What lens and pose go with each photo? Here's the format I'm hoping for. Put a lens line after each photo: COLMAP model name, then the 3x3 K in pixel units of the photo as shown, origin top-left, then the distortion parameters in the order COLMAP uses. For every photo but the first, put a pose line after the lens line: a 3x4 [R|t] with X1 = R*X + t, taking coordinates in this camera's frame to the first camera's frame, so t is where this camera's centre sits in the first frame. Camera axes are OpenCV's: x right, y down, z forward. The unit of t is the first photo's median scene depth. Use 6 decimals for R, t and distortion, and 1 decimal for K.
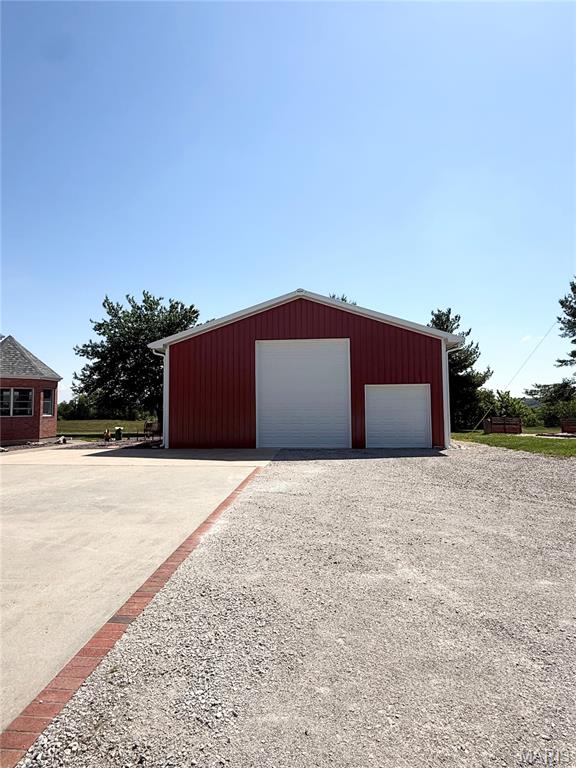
lens RADIAL K [[418.4, 0, 288.0], [0, 418.4, 384.0], [0, 0, 1]] dist [-0.000480, 0.000023]
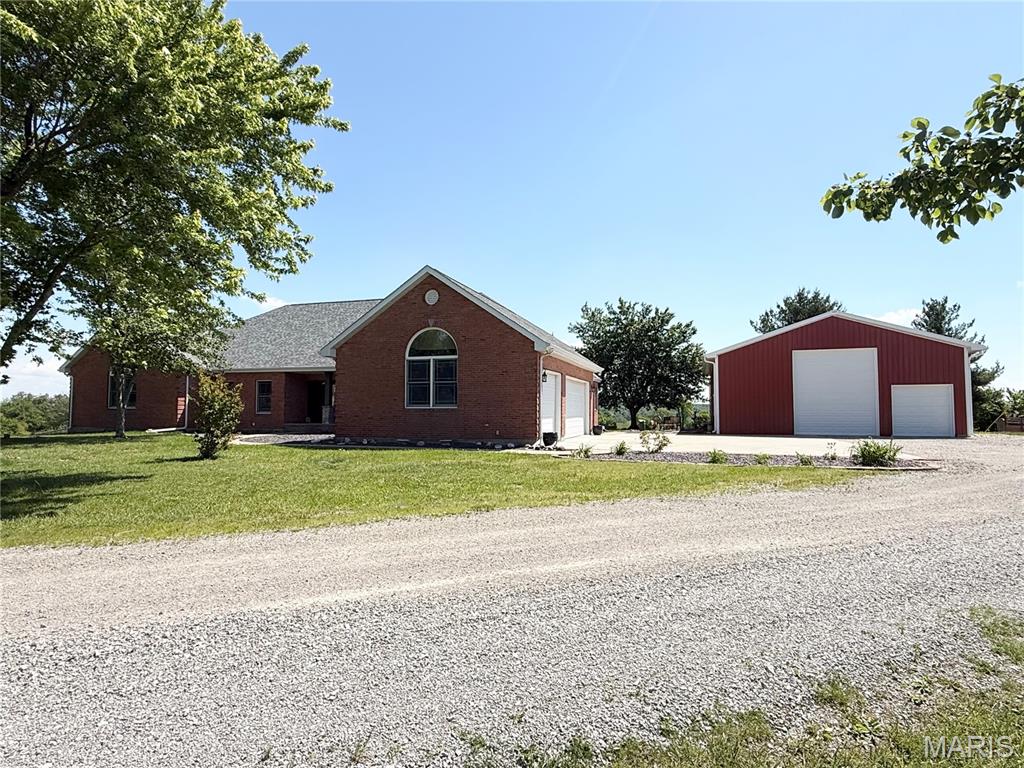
lens RADIAL K [[557.8, 0, 512.0], [0, 557.8, 384.0], [0, 0, 1]] dist [-0.000480, 0.000023]
pose [[0.967580, -0.004063, -0.252531, -0.475458], [0.004890, 0.999985, 0.002648, -0.010302], [0.252517, -0.003797, 0.967585, -0.863119]]
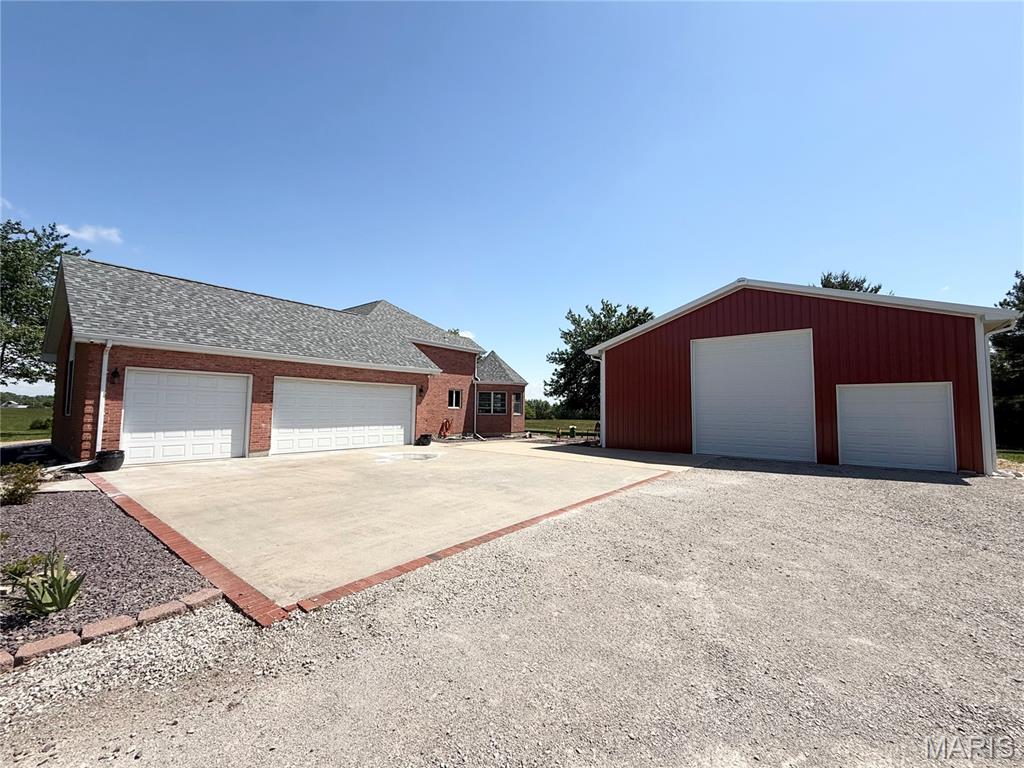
lens RADIAL K [[413.2, 0, 512.0], [0, 413.2, 384.0], [0, 0, 1]] dist [-0.000811, 0.000057]
pose [[0.821828, -0.017120, -0.569479, 0.120675], [0.013704, 0.999853, -0.010283, 0.000053], [0.569571, 0.000647, 0.821942, 0.001712]]
